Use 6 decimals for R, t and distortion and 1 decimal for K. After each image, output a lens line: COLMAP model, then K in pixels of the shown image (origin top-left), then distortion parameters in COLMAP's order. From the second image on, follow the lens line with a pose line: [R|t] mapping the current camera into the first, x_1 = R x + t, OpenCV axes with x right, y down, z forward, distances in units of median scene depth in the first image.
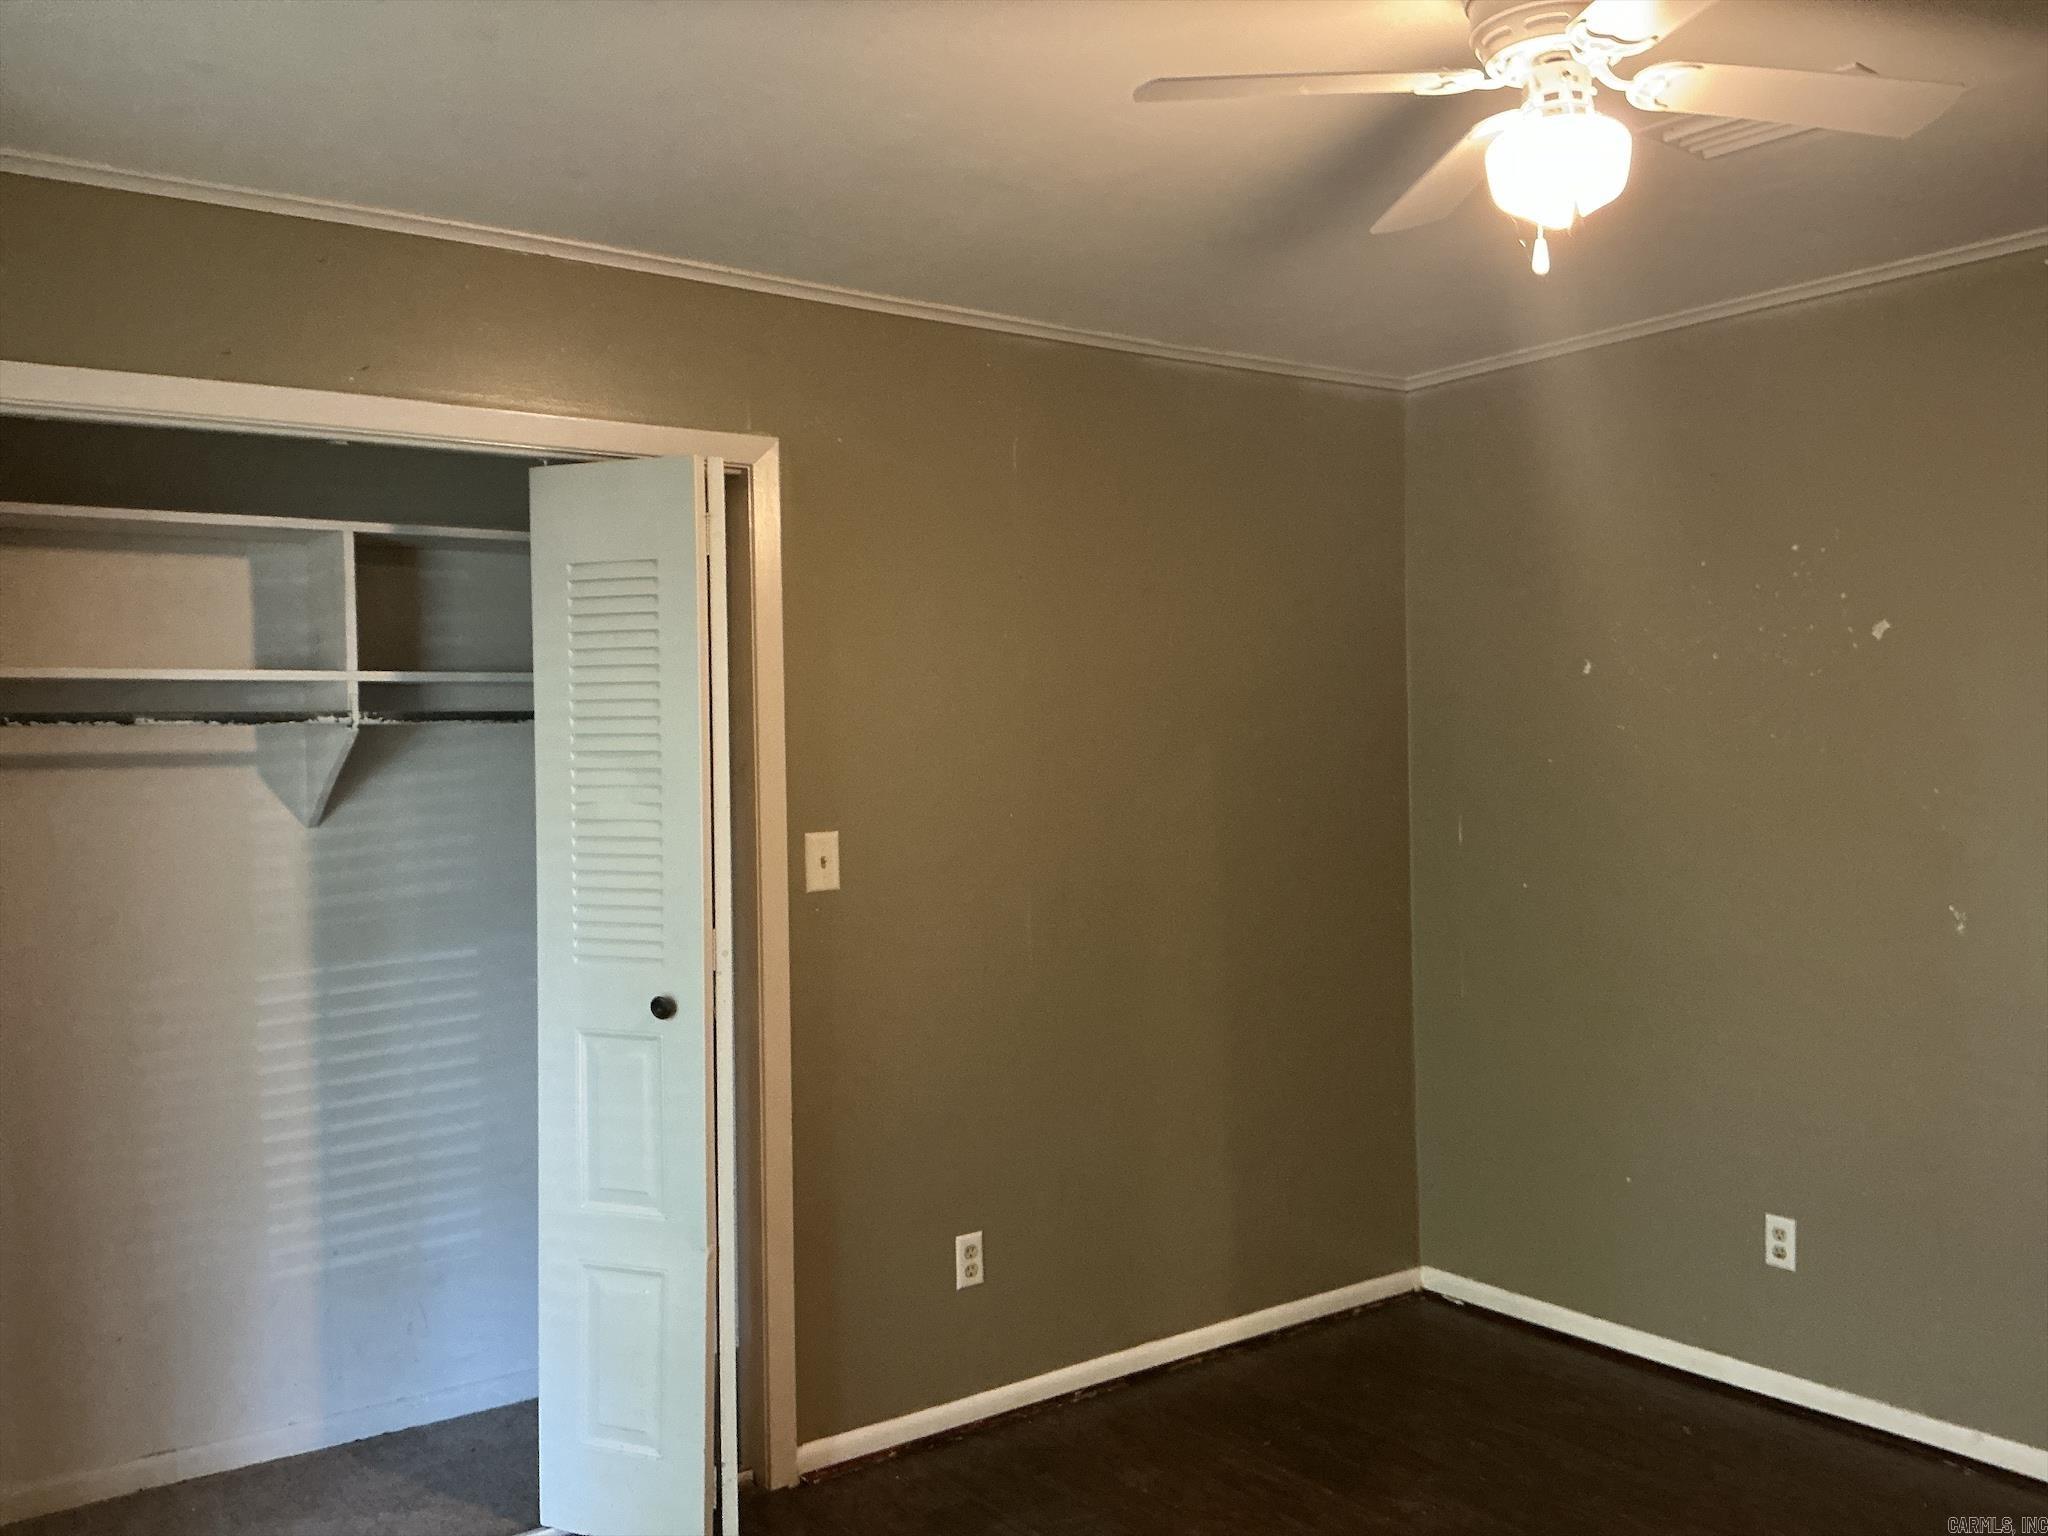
lens RADIAL K [[1702.9, 0, 1024.0], [0, 1702.9, 768.0], [0, 0, 1]] dist [0.159984, -0.326109]
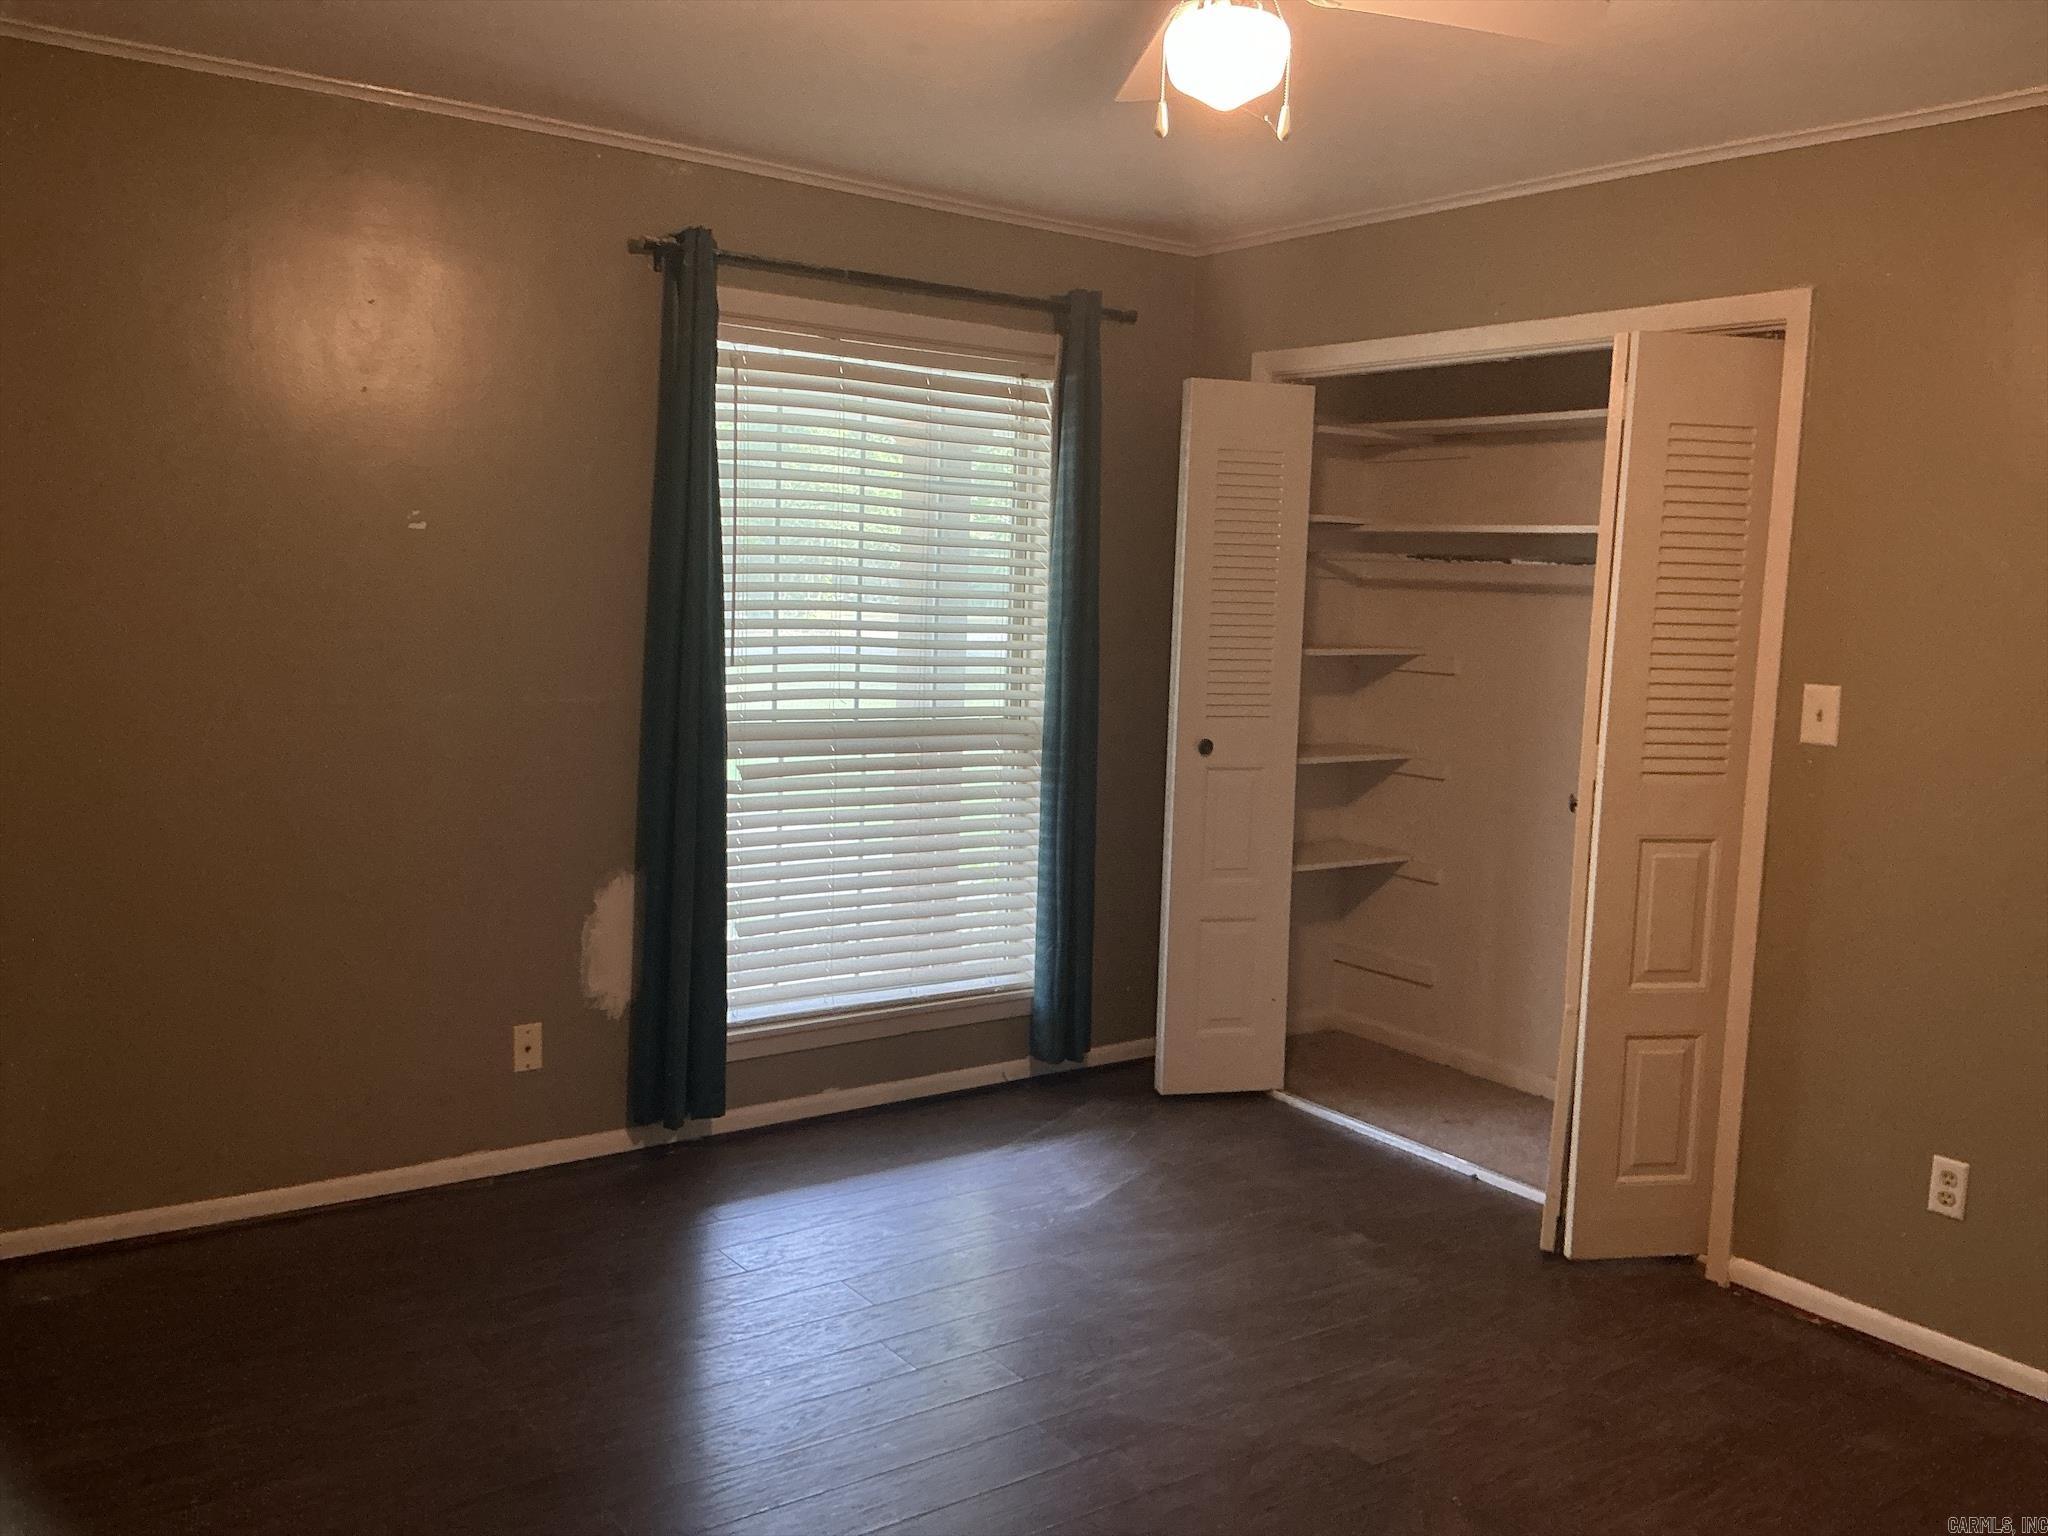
lens RADIAL K [[1702.9, 0, 1024.0], [0, 1702.9, 768.0], [0, 0, 1]] dist [0.159984, -0.326109]
pose [[-0.009630, 0.132458, -0.991142, 0.887804], [-0.051298, 0.989817, 0.132780, -0.024221], [0.998637, 0.052122, -0.002737, 0.550099]]
